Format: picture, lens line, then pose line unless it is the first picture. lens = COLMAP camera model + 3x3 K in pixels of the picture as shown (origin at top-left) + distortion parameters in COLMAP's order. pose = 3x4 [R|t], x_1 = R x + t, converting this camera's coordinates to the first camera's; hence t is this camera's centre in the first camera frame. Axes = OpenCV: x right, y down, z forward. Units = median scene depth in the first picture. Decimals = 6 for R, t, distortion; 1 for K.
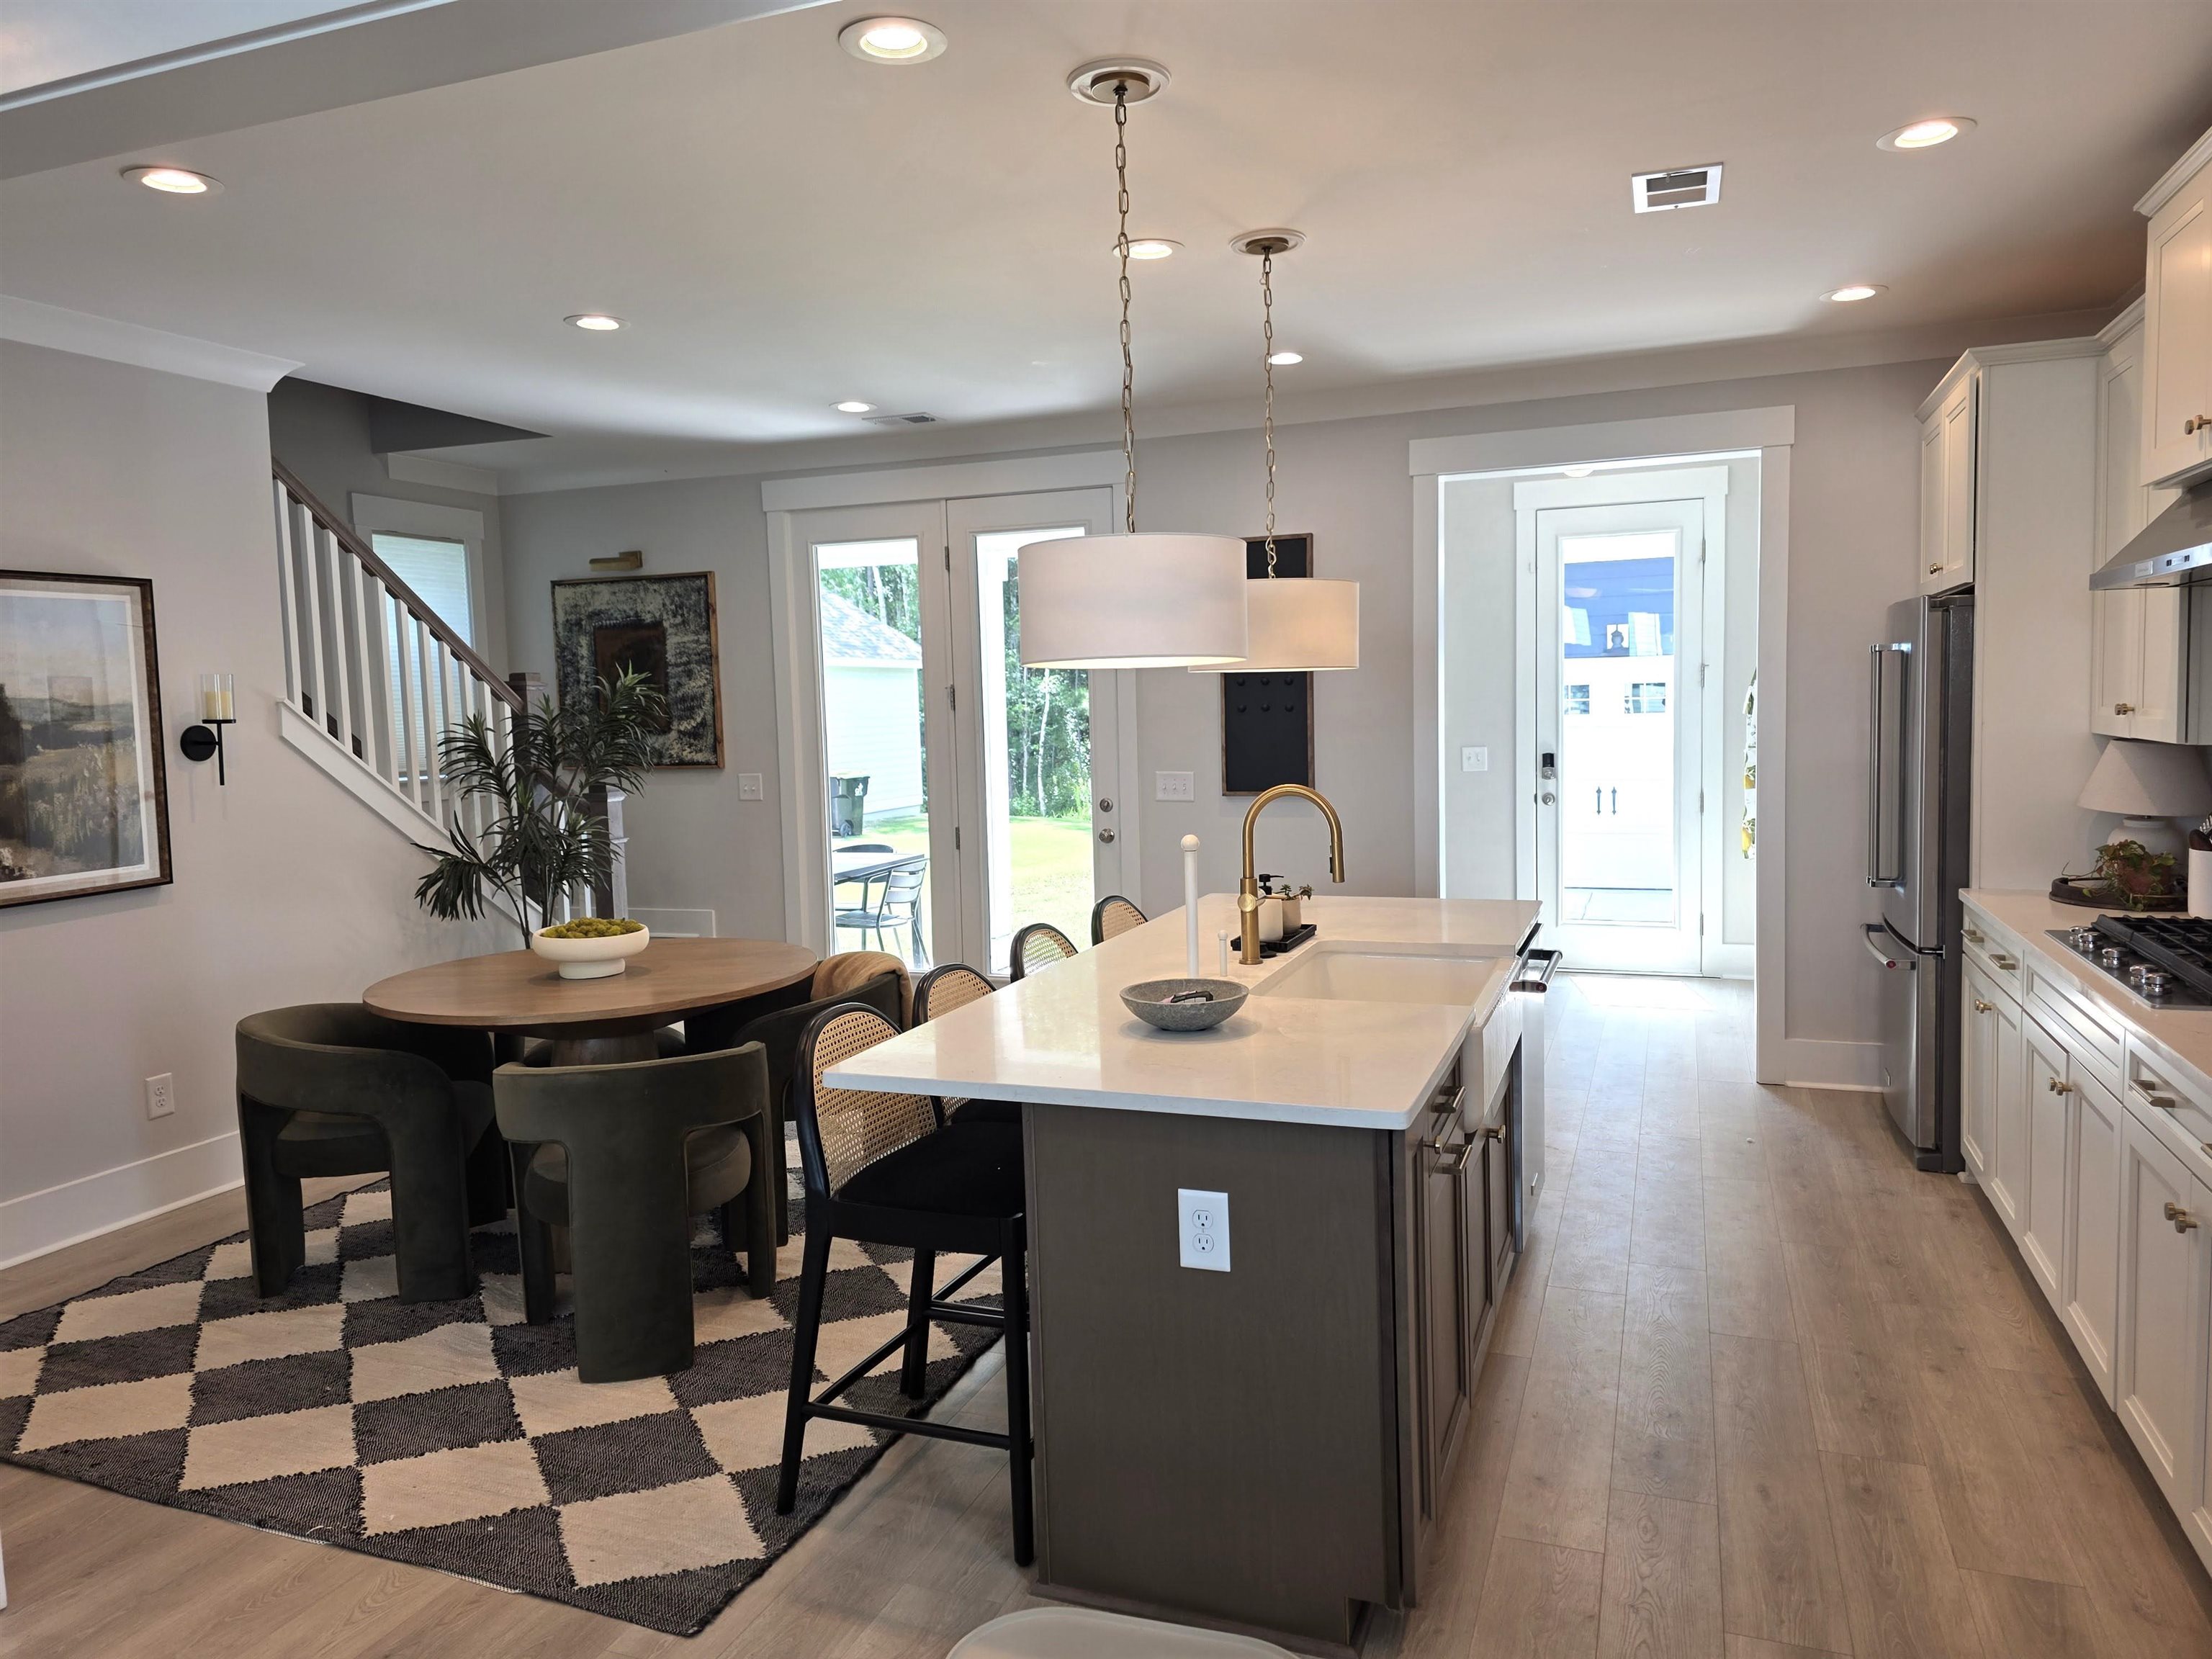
lens RADIAL K [[1479.2, 0, 1114.6], [0, 1479.2, 804.1], [0, 0, 1]] dist [0.051226, -0.051138]
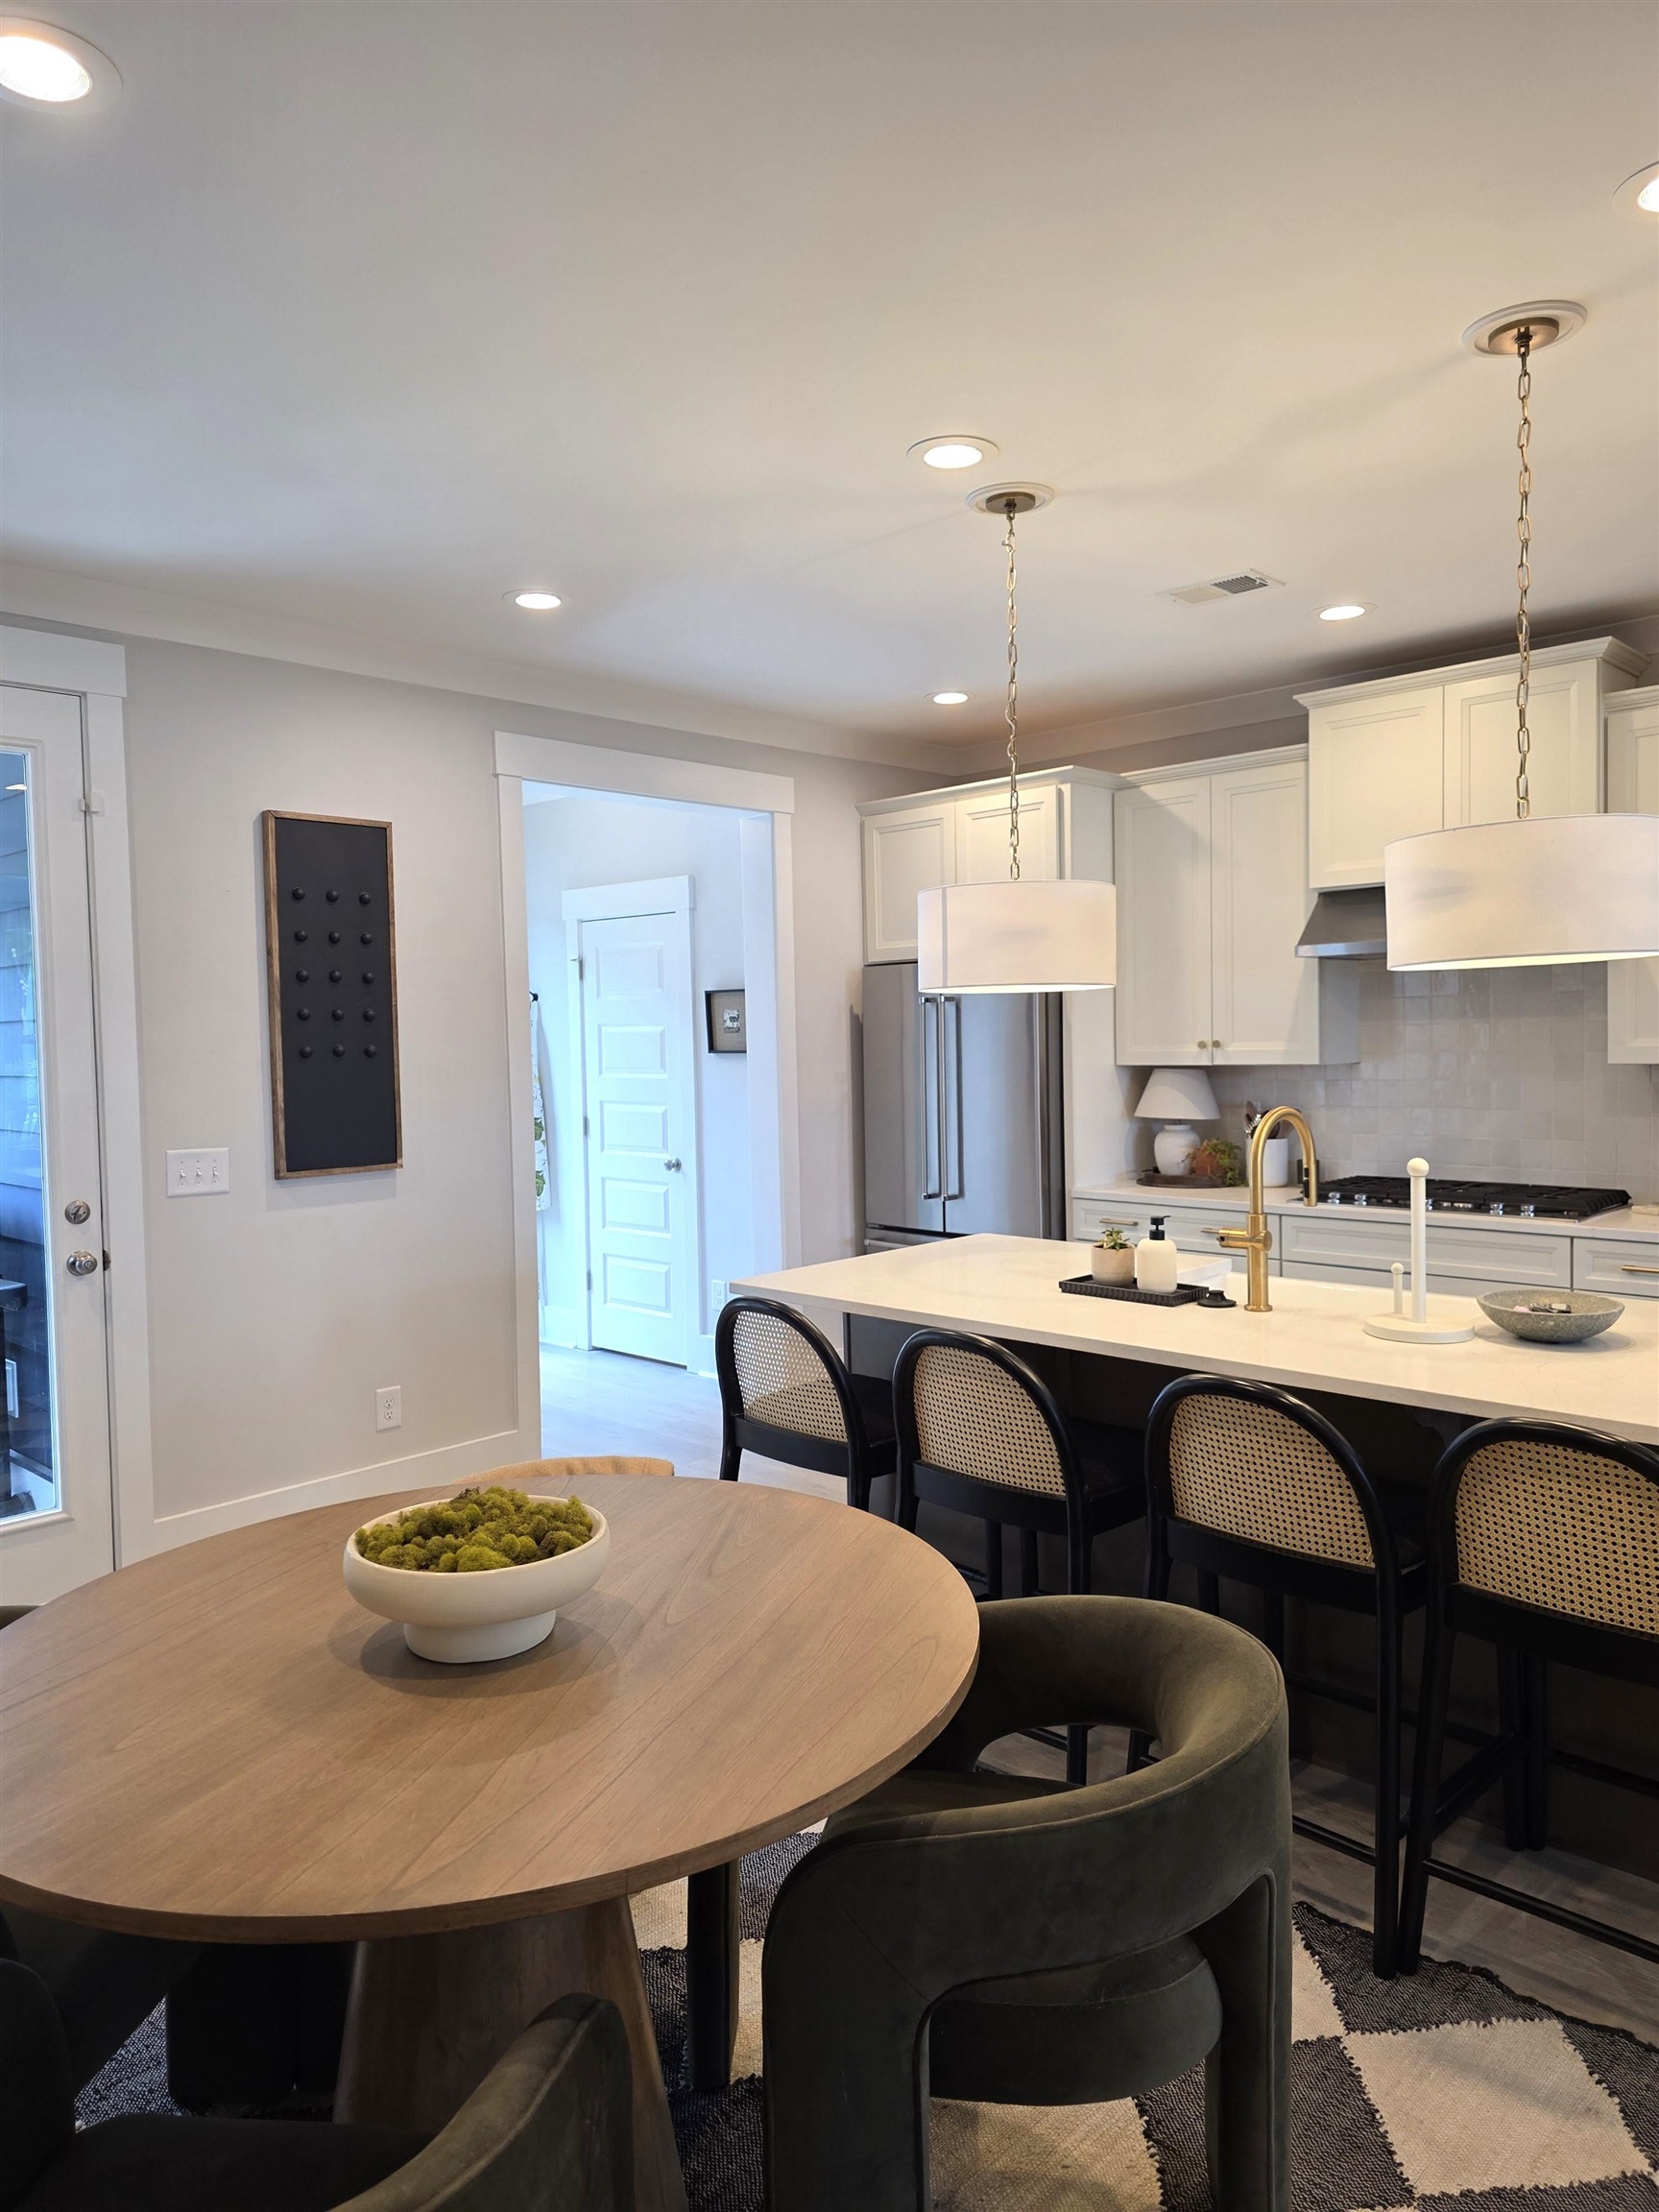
lens RADIAL K [[1474.7, 0, 838.3], [0, 1474.7, 1129.1], [0, 0, 1]] dist [0.079036, -0.081328]
pose [[0.379007, -0.044668, 0.924315, -0.620294], [0.077354, 0.996868, 0.016456, -0.027069], [-0.922155, 0.065263, 0.381275, 0.635265]]
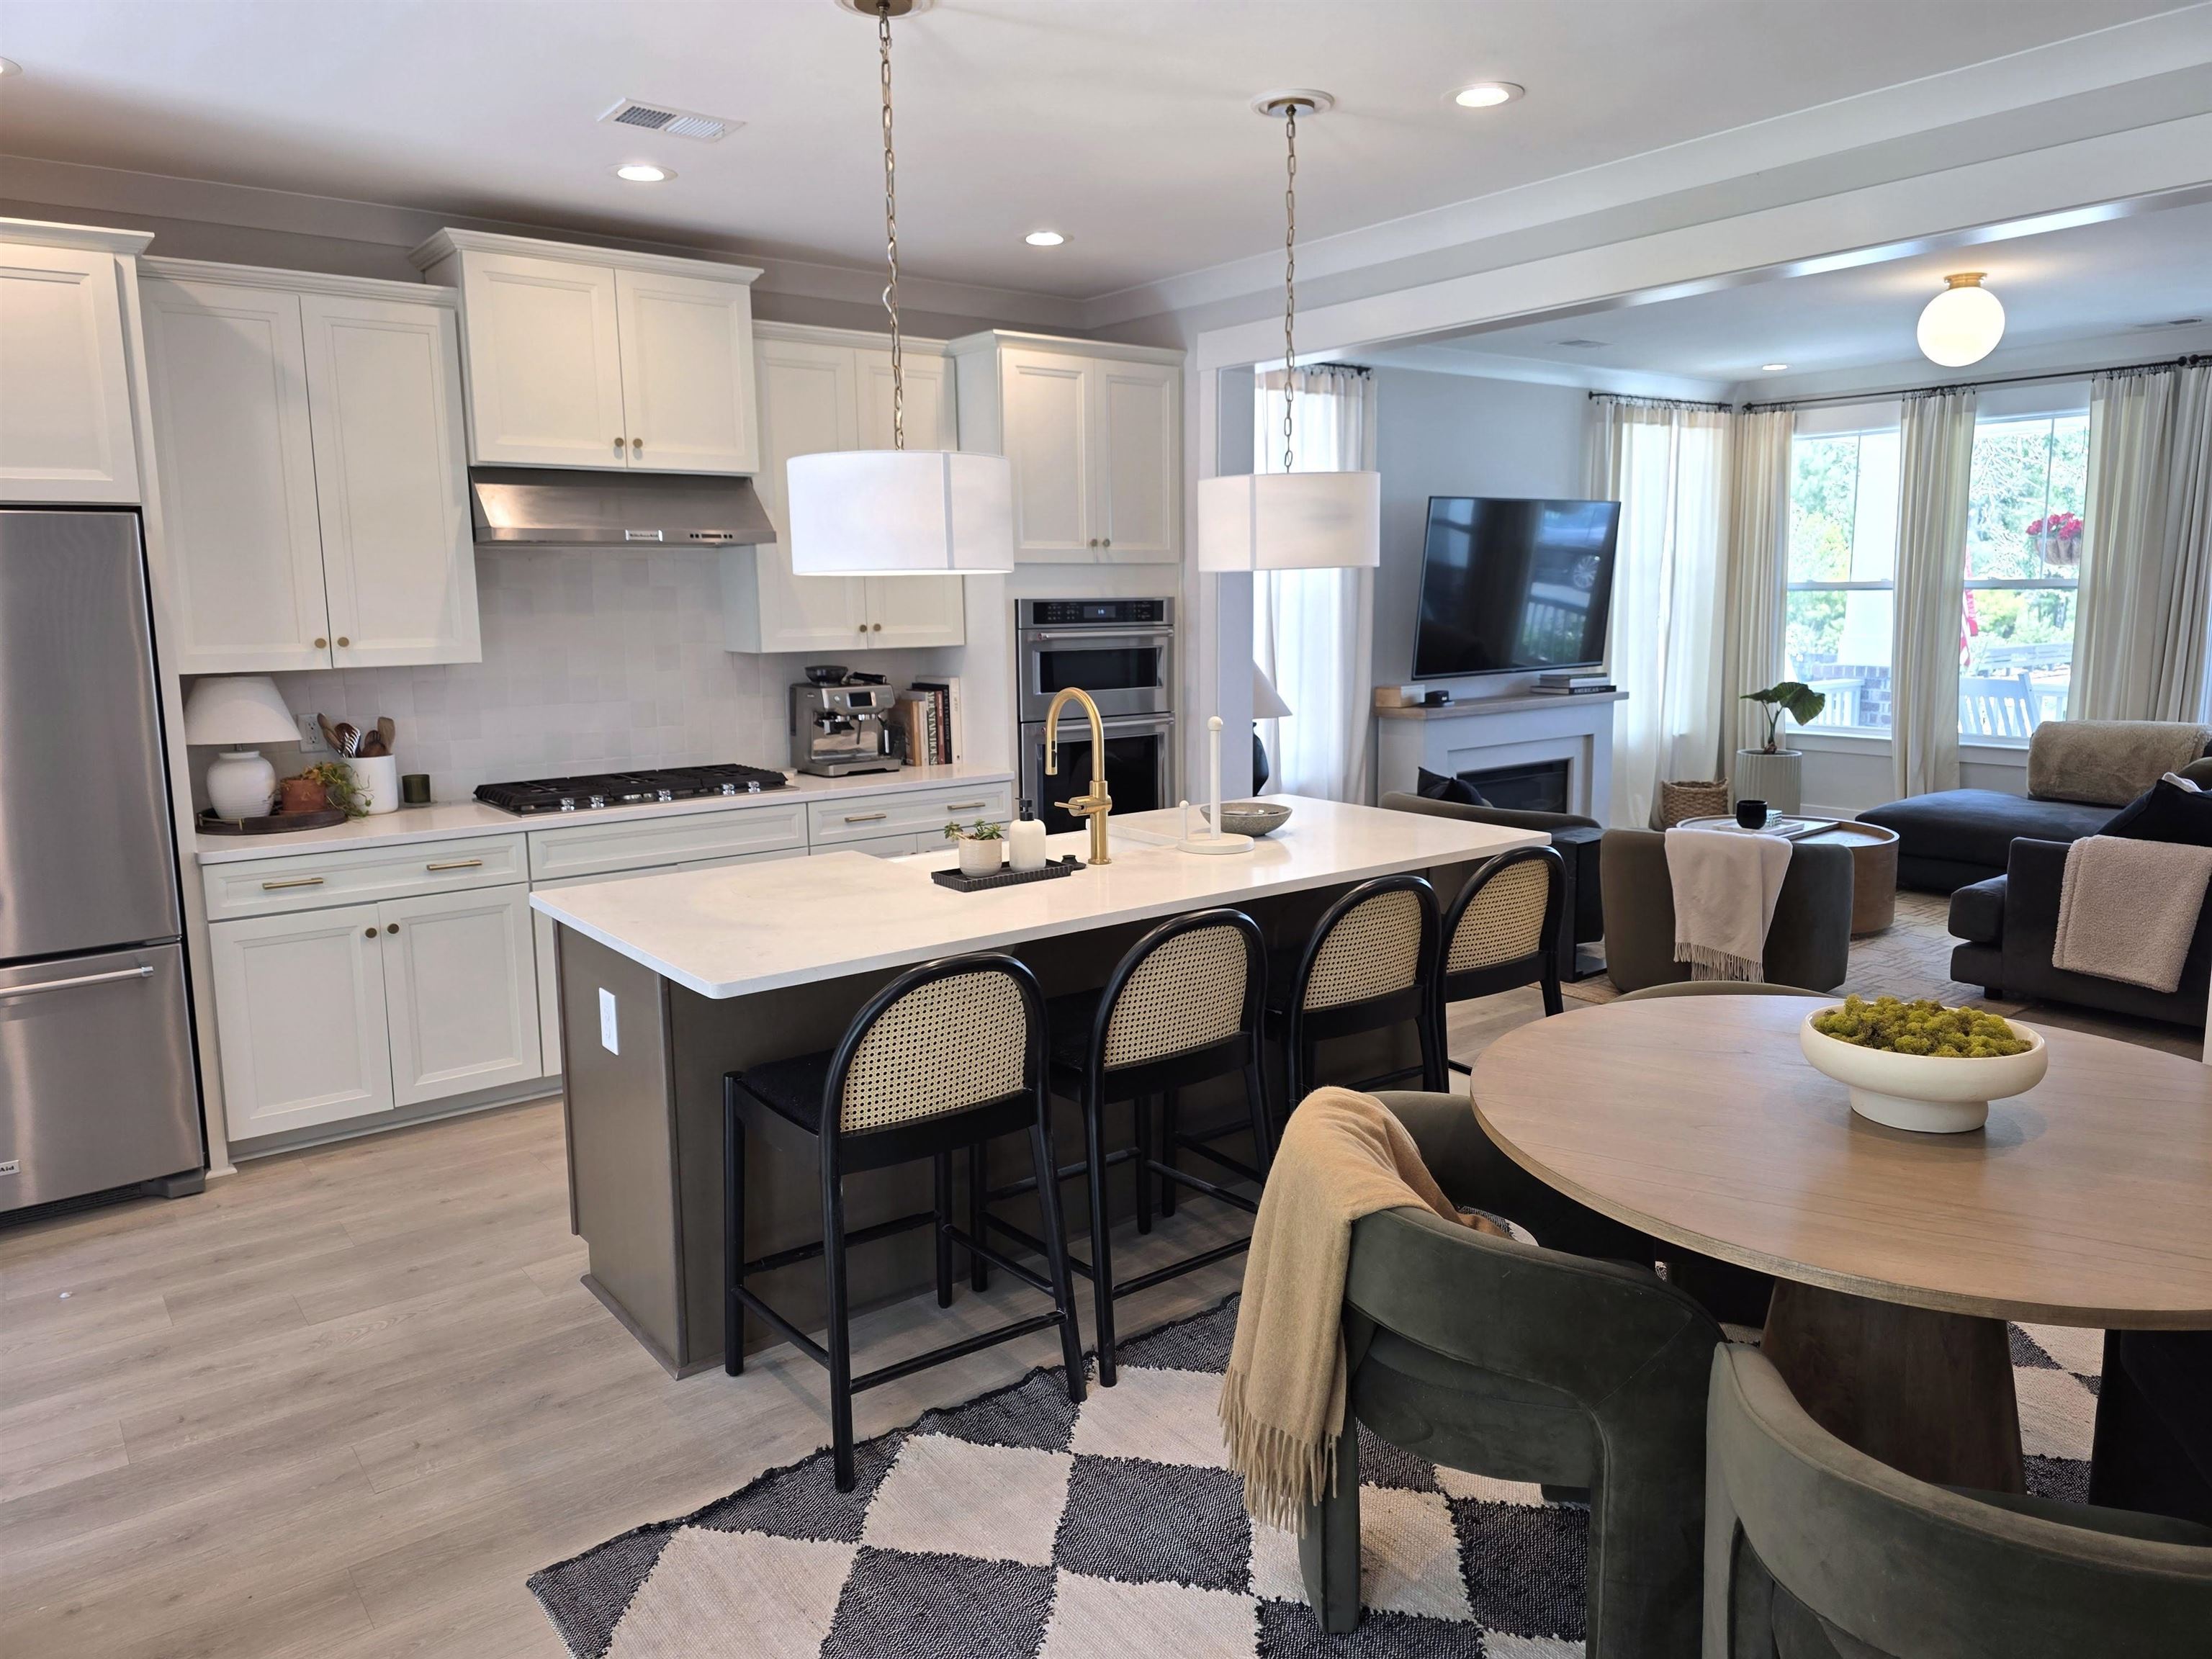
lens RADIAL K [[1489.6, 0, 1114.4], [0, 1489.6, 808.8], [0, 0, 1]] dist [0.067267, -0.069463]
pose [[-0.857025, -0.036479, 0.513982, -0.332335], [0.072940, 0.978858, 0.191094, -0.092284], [-0.510087, 0.201262, -0.836245, 1.341542]]
